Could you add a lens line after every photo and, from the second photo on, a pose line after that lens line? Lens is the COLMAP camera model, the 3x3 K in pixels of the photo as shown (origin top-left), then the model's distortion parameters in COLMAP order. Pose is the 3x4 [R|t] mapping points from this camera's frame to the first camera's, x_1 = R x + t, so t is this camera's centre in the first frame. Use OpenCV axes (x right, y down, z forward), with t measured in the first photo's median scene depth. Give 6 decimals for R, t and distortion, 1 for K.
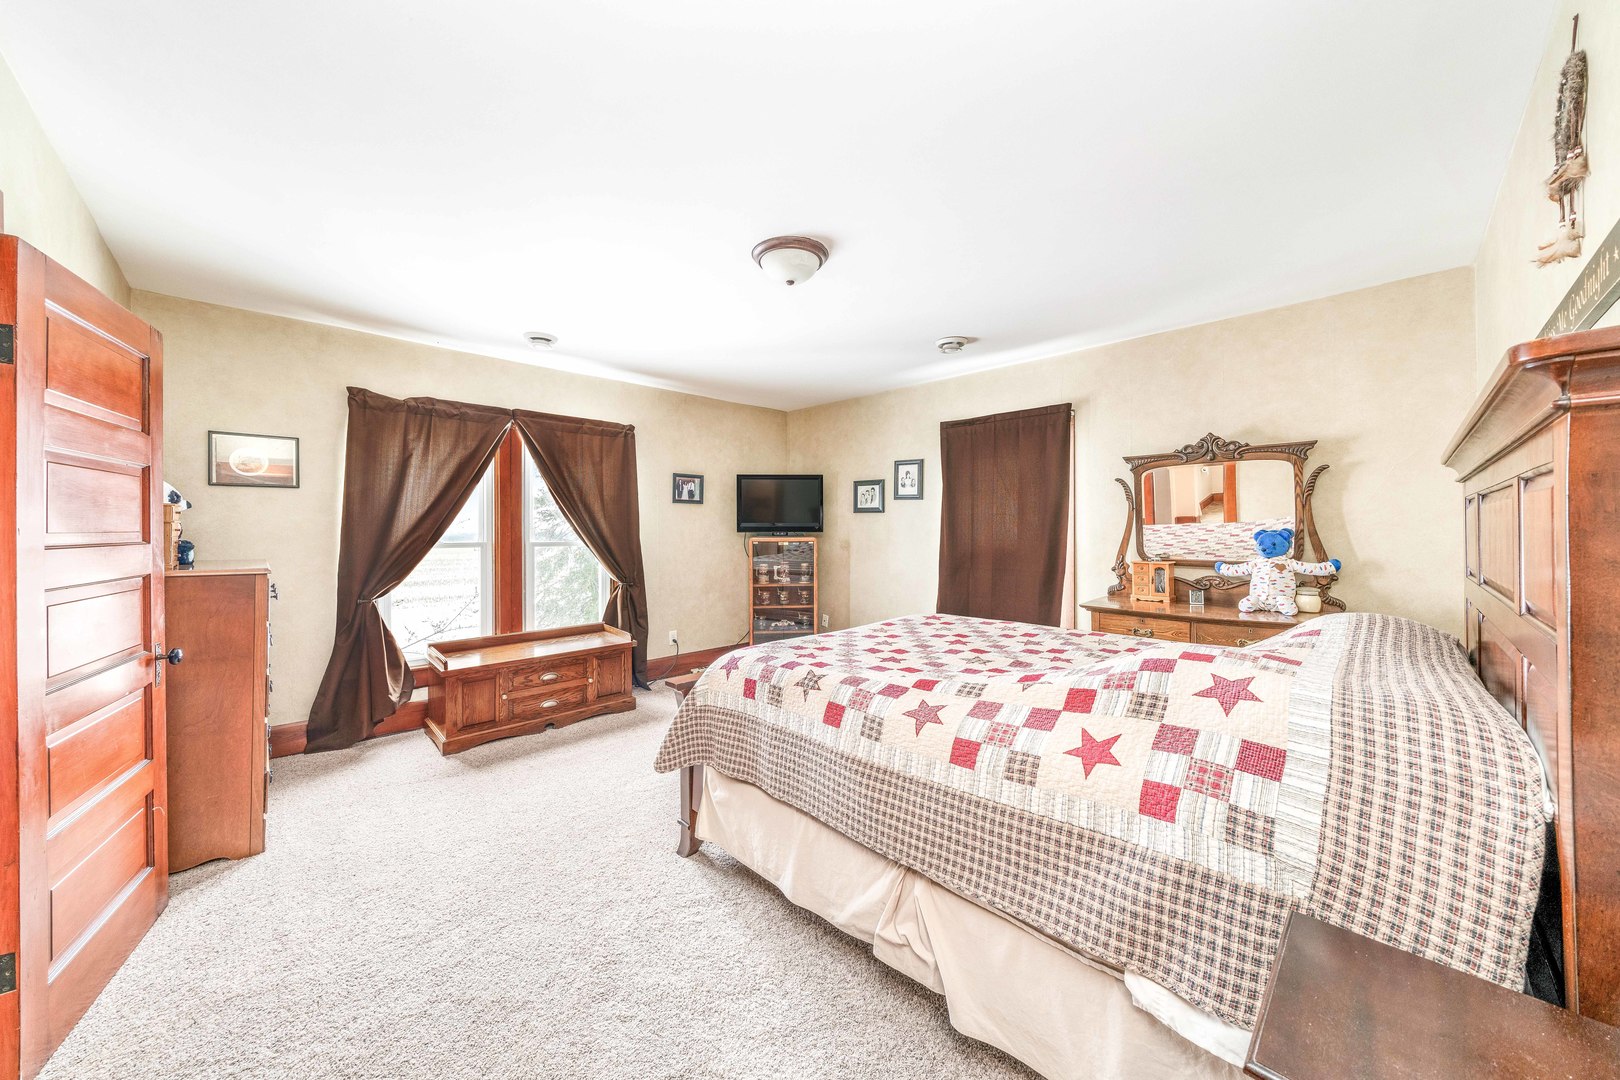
lens RADIAL K [[559.9, 0, 803.6], [0, 559.9, 540.5], [0, 0, 1]] dist [0.000290, -0.000016]
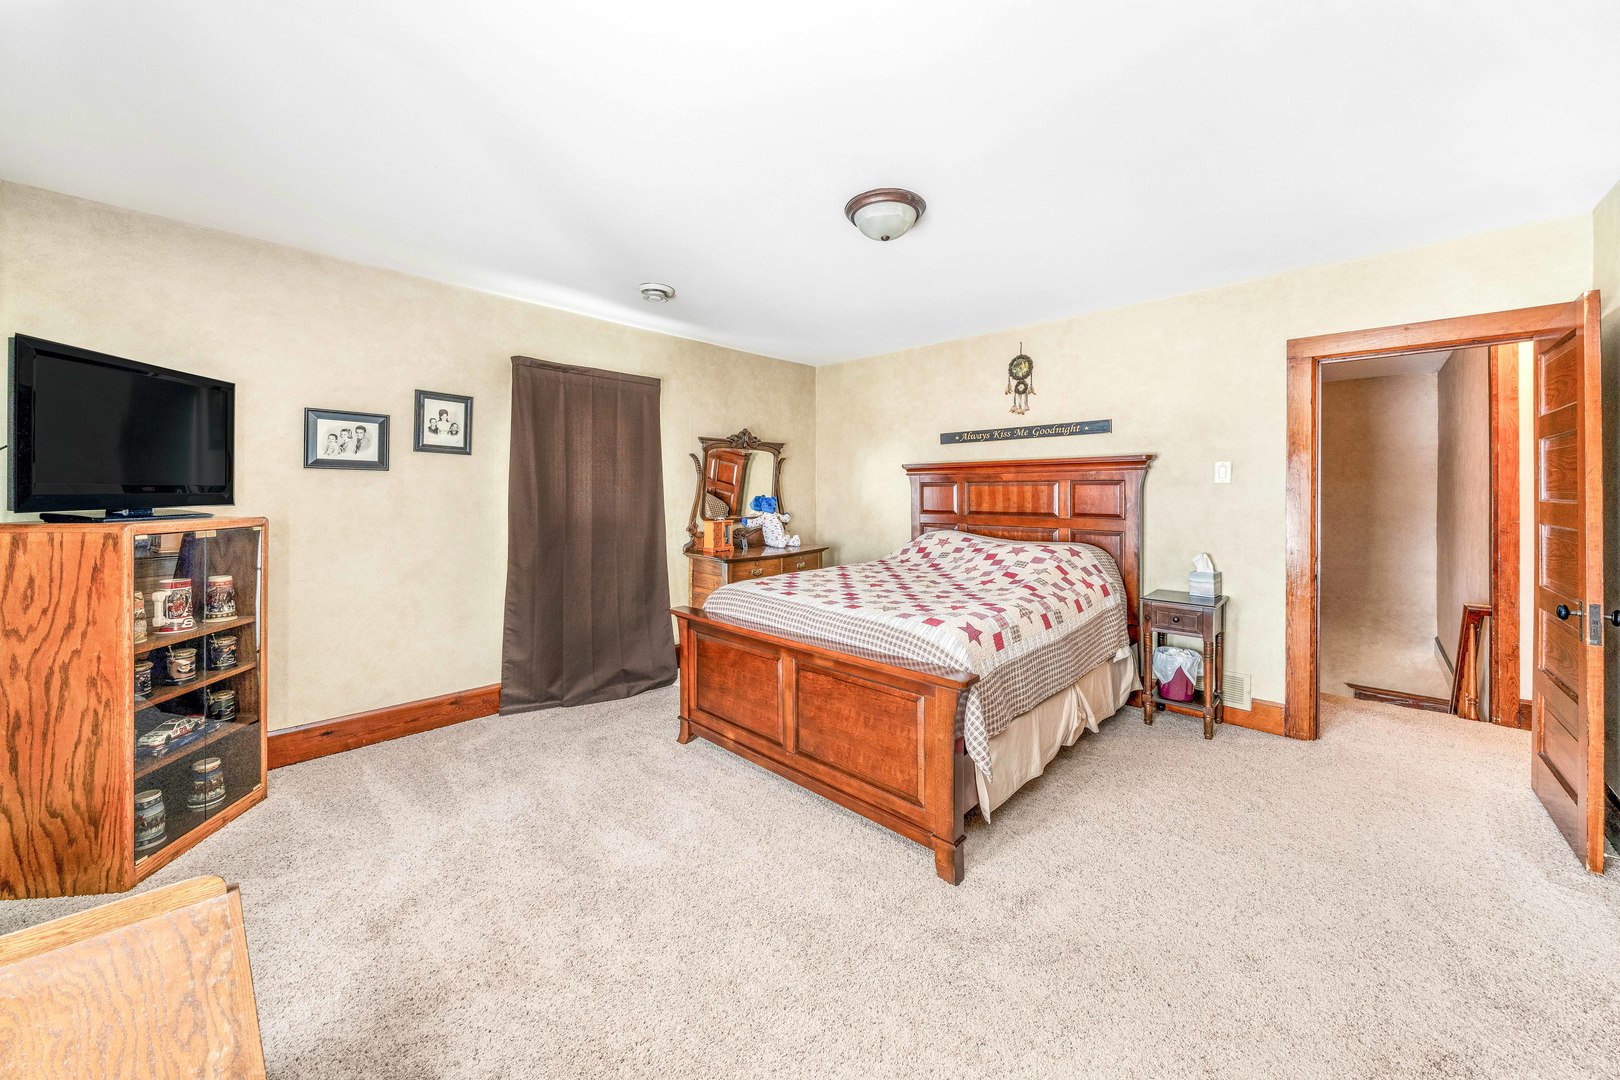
lens RADIAL K [[600.7, 0, 810.3], [0, 600.7, 490.1], [0, 0, 1]] dist [0.000169, 0.000006]
pose [[-0.048884, 0.001292, 0.998804, -0.545054], [0.020313, 0.999794, -0.000299, -0.019881], [-0.998598, 0.020274, -0.048900, 0.602927]]
